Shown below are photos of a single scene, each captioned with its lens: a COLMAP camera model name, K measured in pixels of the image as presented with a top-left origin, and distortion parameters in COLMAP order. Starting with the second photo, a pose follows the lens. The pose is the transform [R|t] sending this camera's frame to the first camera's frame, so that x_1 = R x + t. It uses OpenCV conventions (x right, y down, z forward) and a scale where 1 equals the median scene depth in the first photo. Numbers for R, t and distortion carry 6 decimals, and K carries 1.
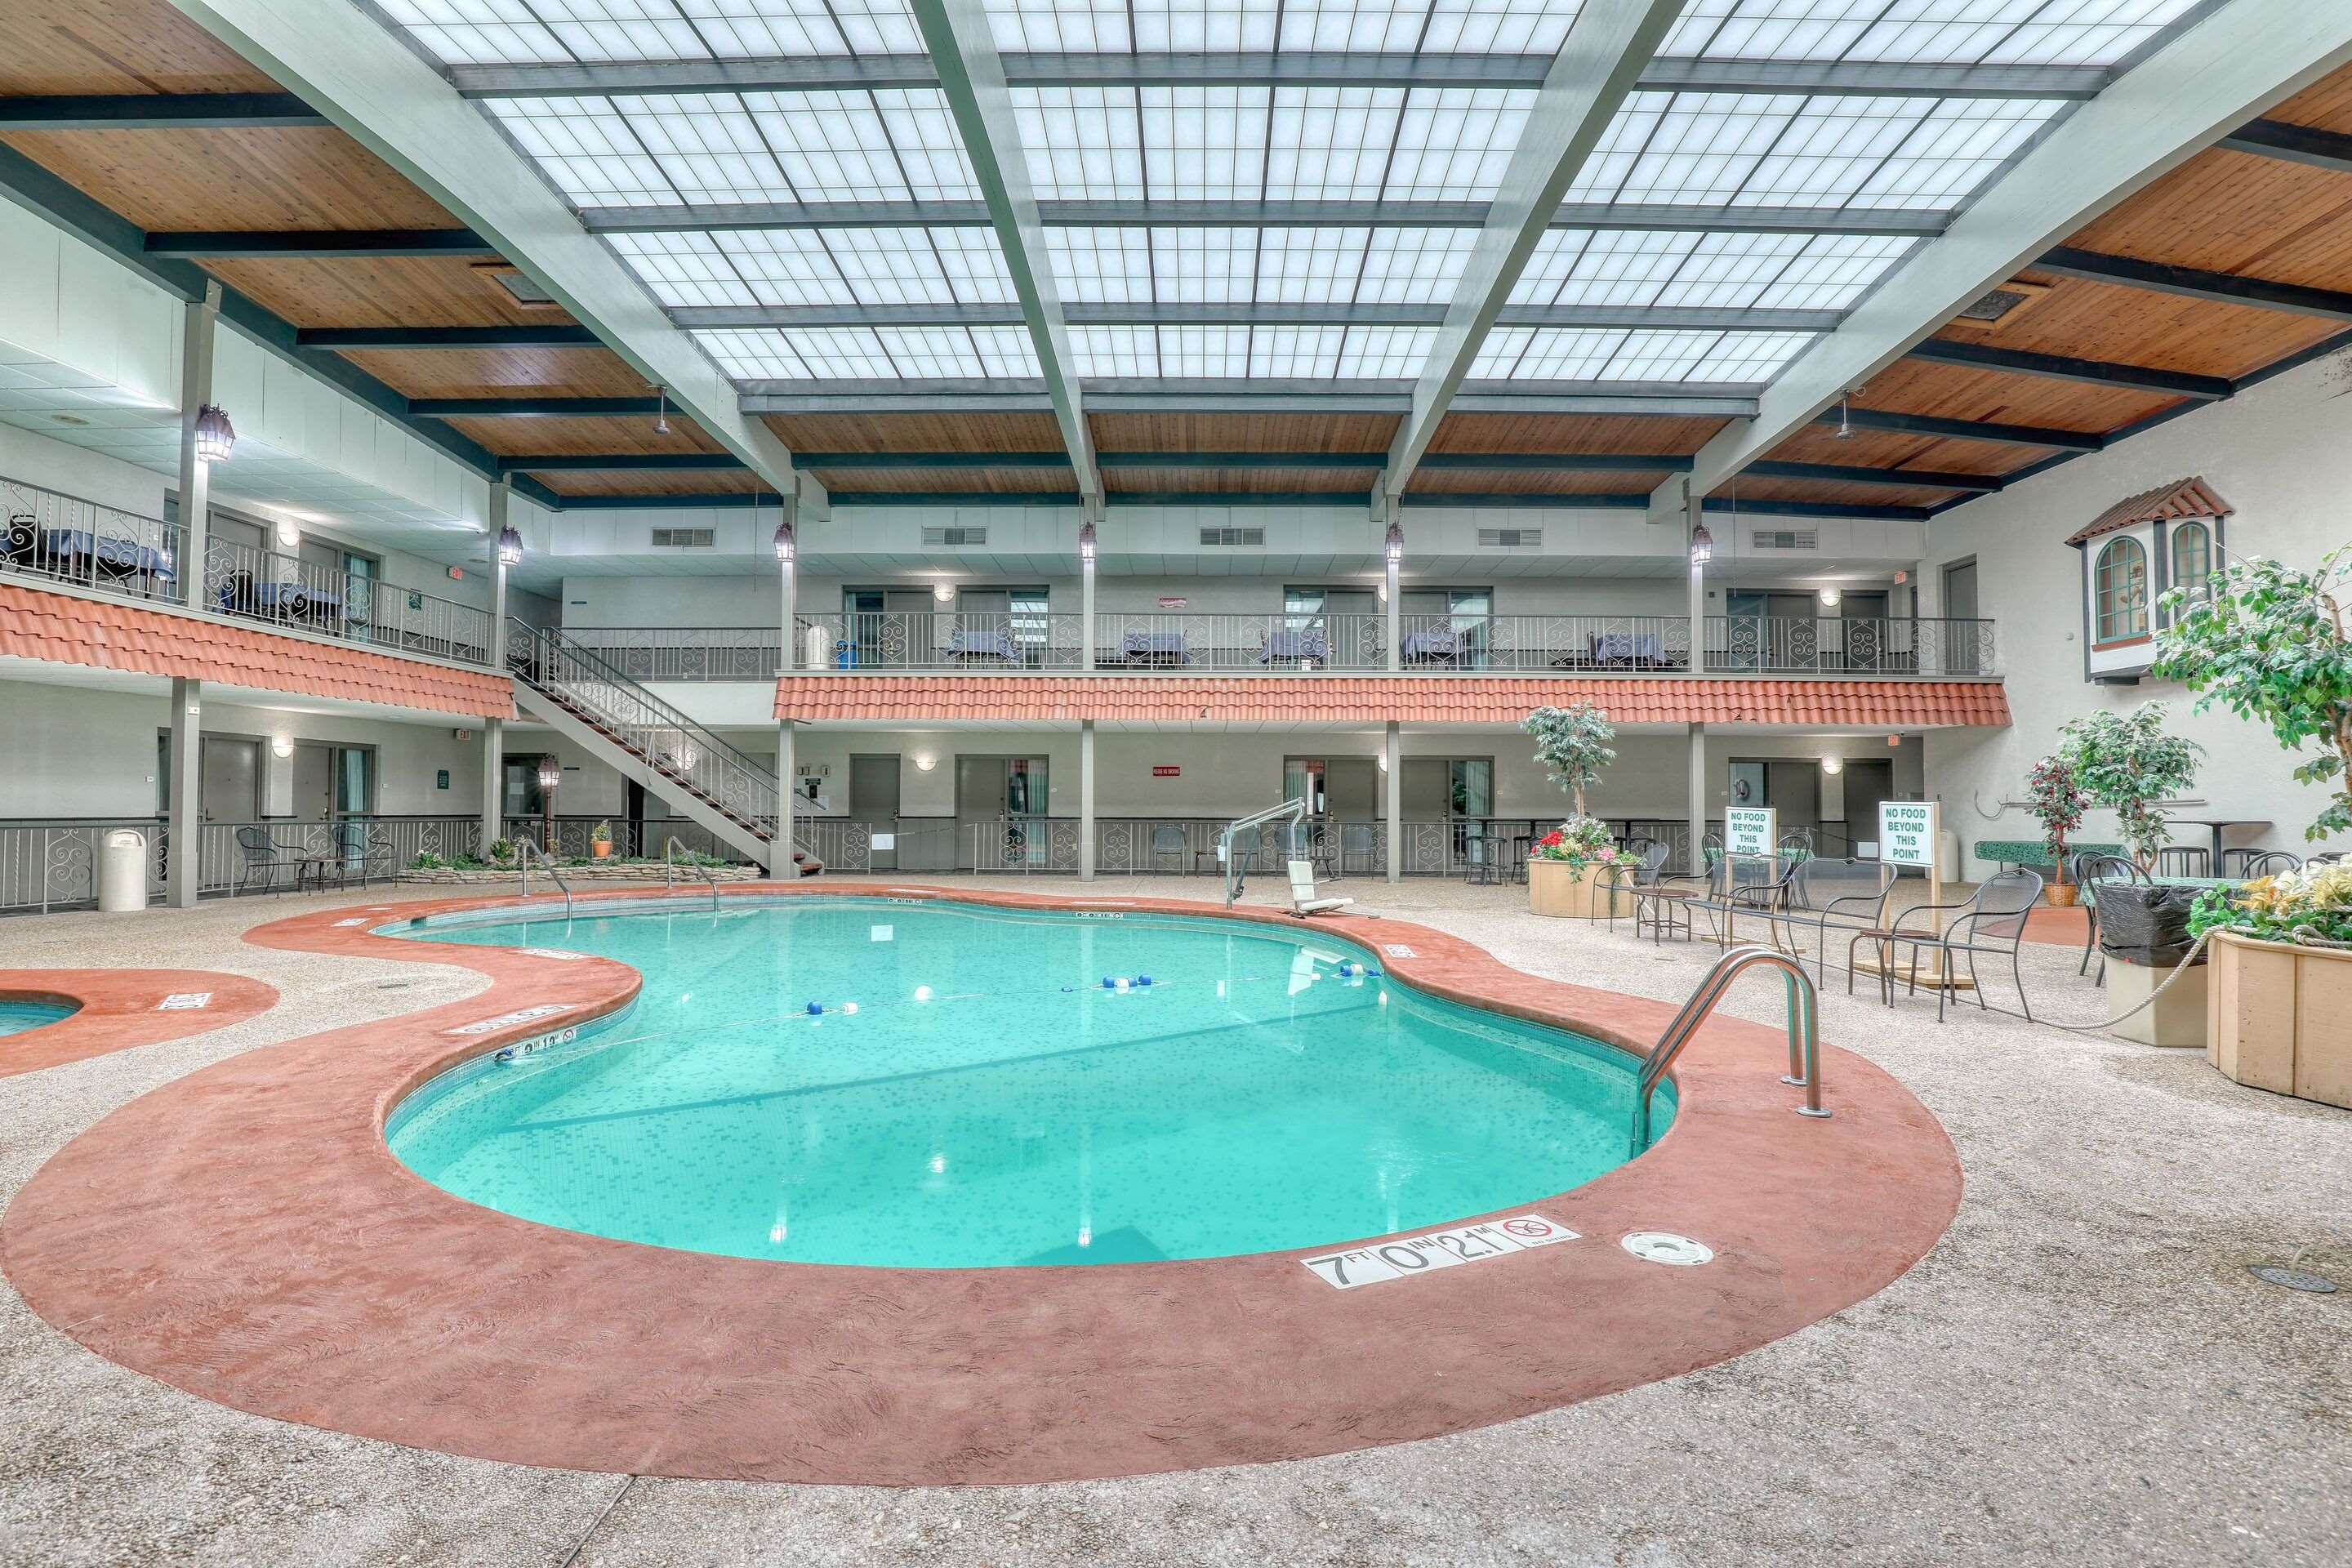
lens RADIAL K [[1075.9, 0, 1203.3], [0, 1075.9, 783.9], [0, 0, 1]] dist [-0.030287, 0.000277]
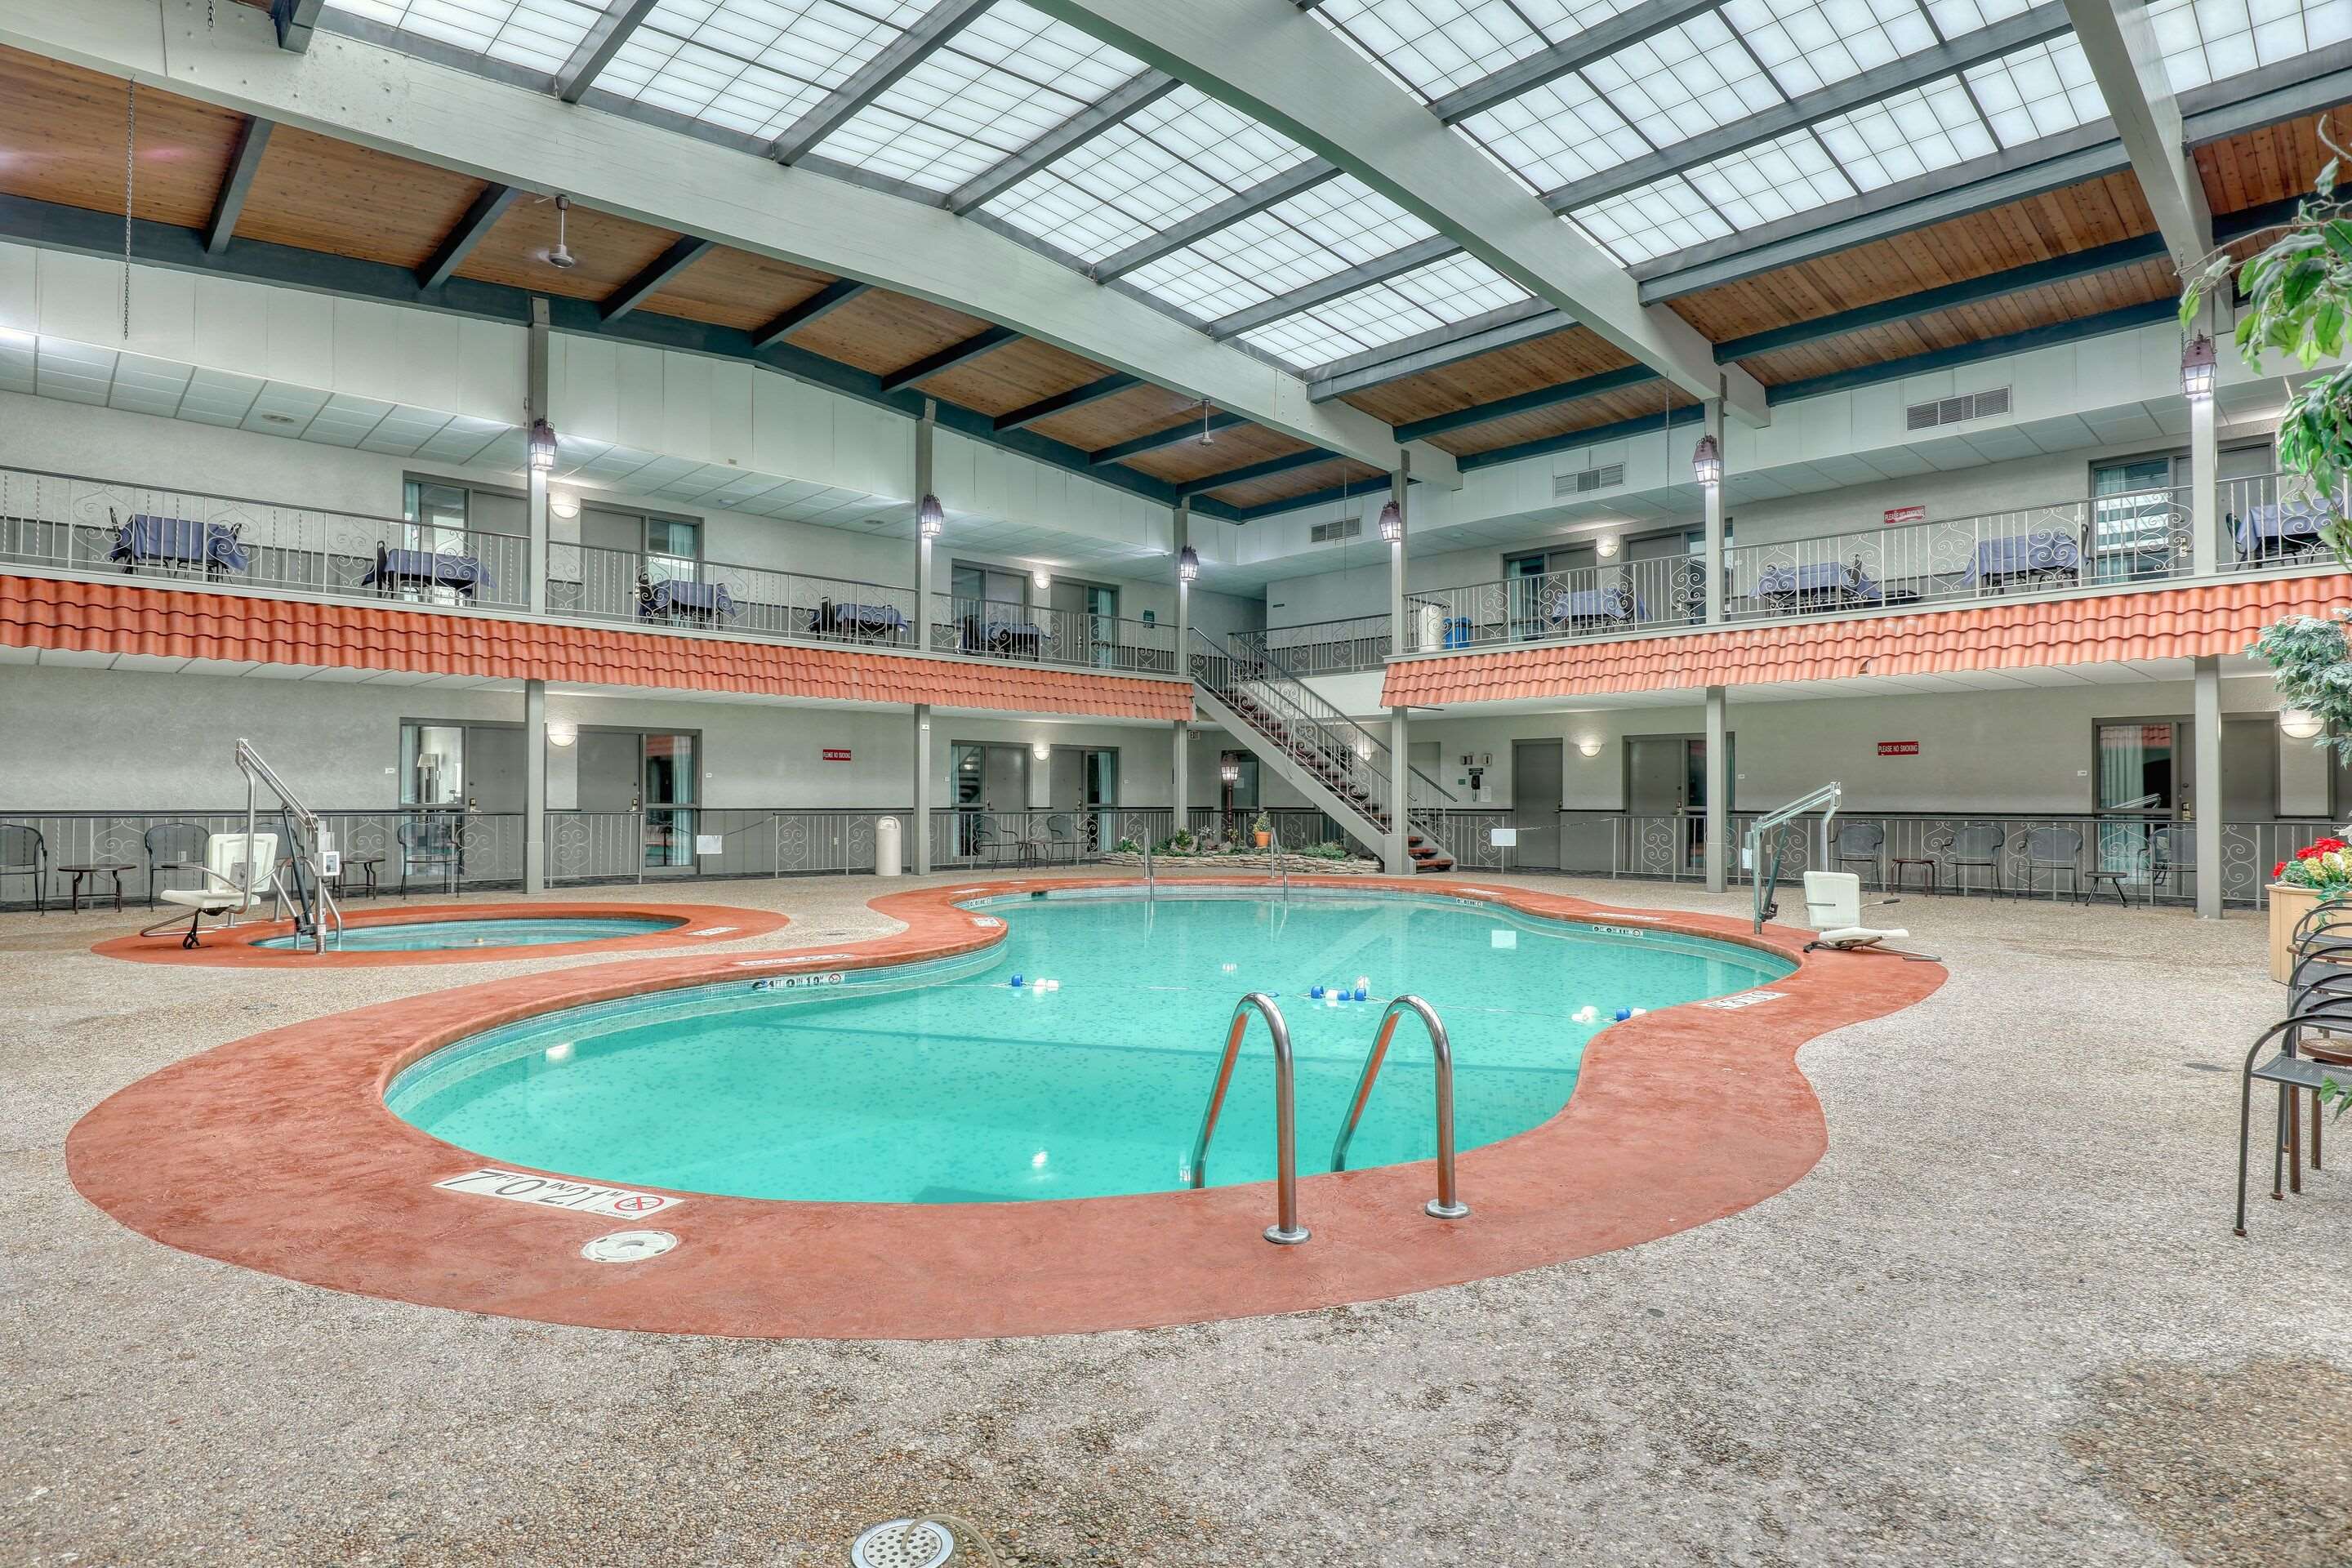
lens RADIAL K [[1238.3, 0, 1208.8], [0, 1238.3, 783.8], [0, 0, 1]] dist [-0.018210, 0.000293]
pose [[0.706589, -0.011329, -0.707533, 0.303528], [0.017228, 0.999851, 0.001195, 0.004476], [0.707414, -0.013033, 0.706679, 0.110973]]
